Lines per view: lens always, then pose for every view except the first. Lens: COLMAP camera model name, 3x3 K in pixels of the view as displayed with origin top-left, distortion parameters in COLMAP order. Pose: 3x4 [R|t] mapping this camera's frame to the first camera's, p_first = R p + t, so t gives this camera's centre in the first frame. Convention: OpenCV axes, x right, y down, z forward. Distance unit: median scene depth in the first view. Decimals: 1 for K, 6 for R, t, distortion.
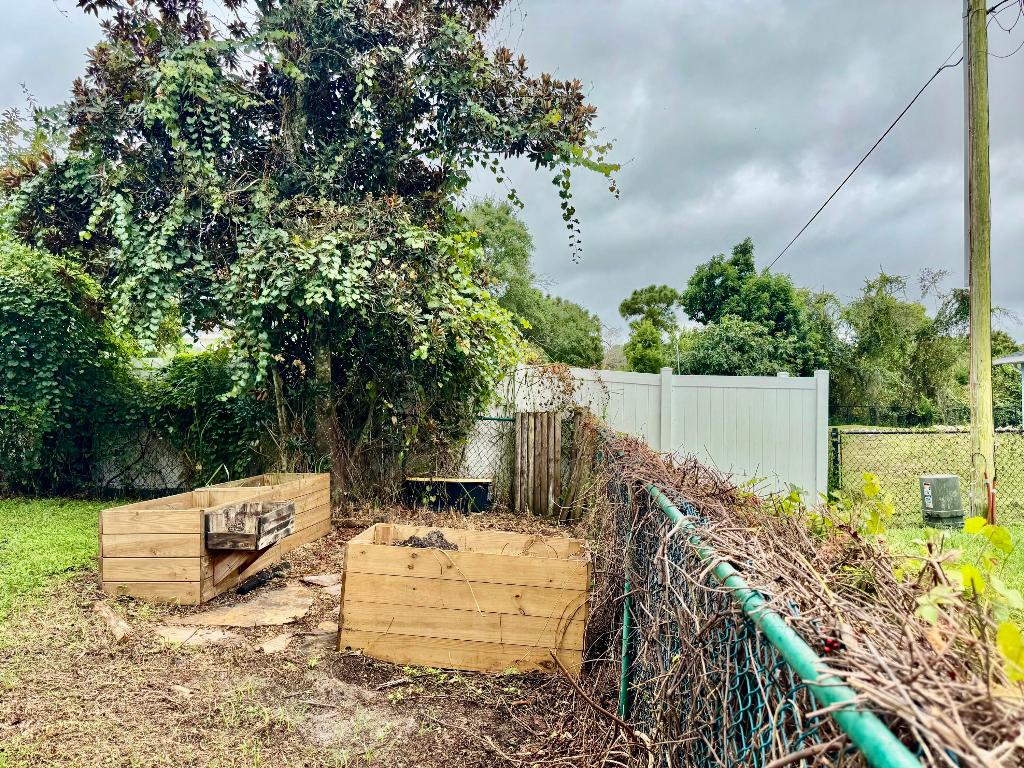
lens RADIAL K [[720.4, 0, 515.0], [0, 720.4, 388.2], [0, 0, 1]] dist [0.151831, -0.269651]
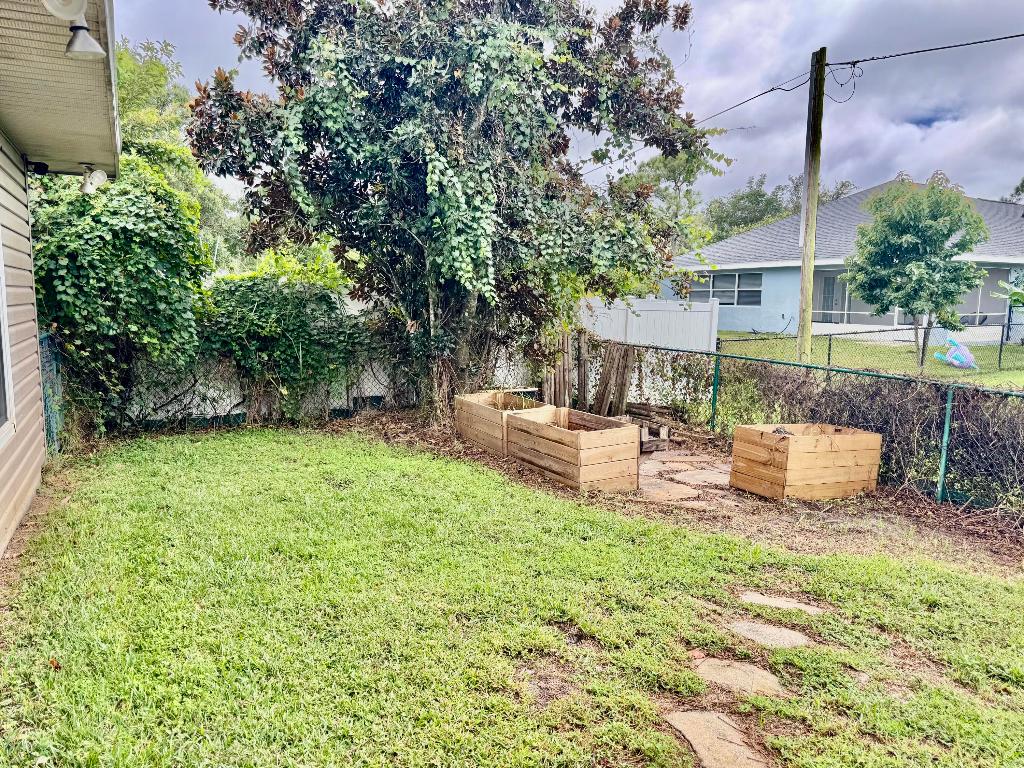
lens RADIAL K [[726.4, 0, 514.1], [0, 726.4, 388.6], [0, 0, 1]] dist [0.059710, -0.085395]
pose [[0.837664, -0.061368, 0.542727, -0.648821], [-0.026708, 0.987877, 0.152925, -0.054491], [-0.545532, -0.142594, 0.825870, -0.014879]]
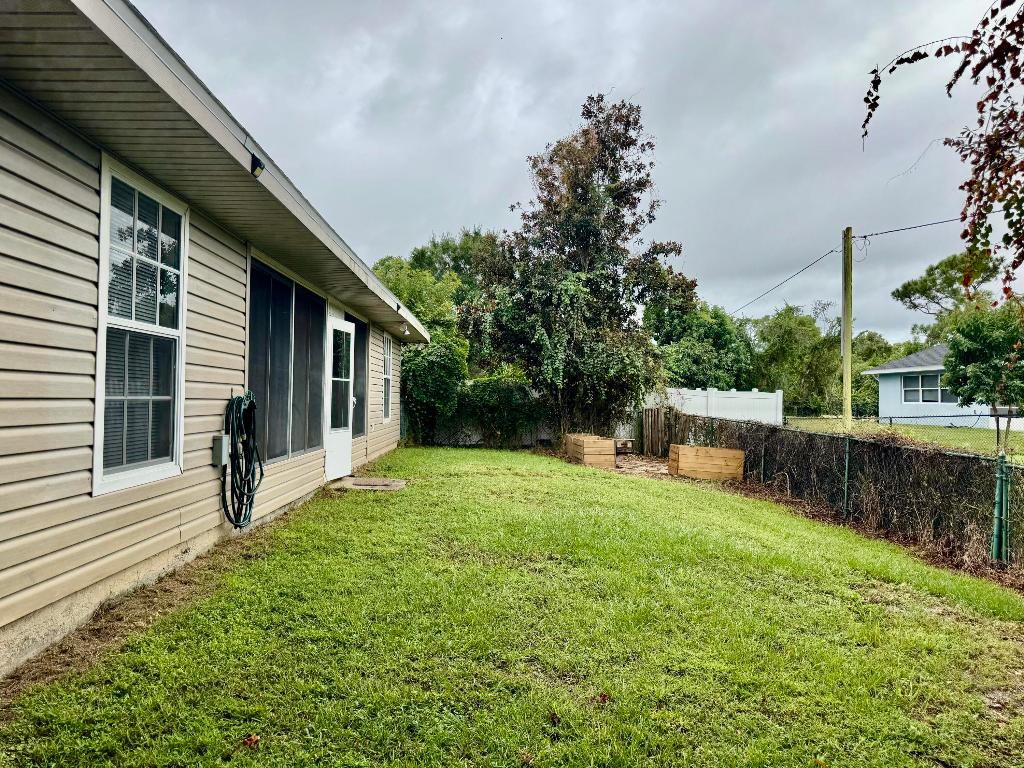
lens RADIAL K [[720.4, 0, 515.0], [0, 720.4, 388.2], [0, 0, 1]] dist [0.151831, -0.269651]
pose [[0.992260, 0.010842, 0.123700, -0.587645], [-0.012855, 0.999797, 0.015487, -0.051029], [-0.123507, -0.016957, 0.992199, -0.992472]]
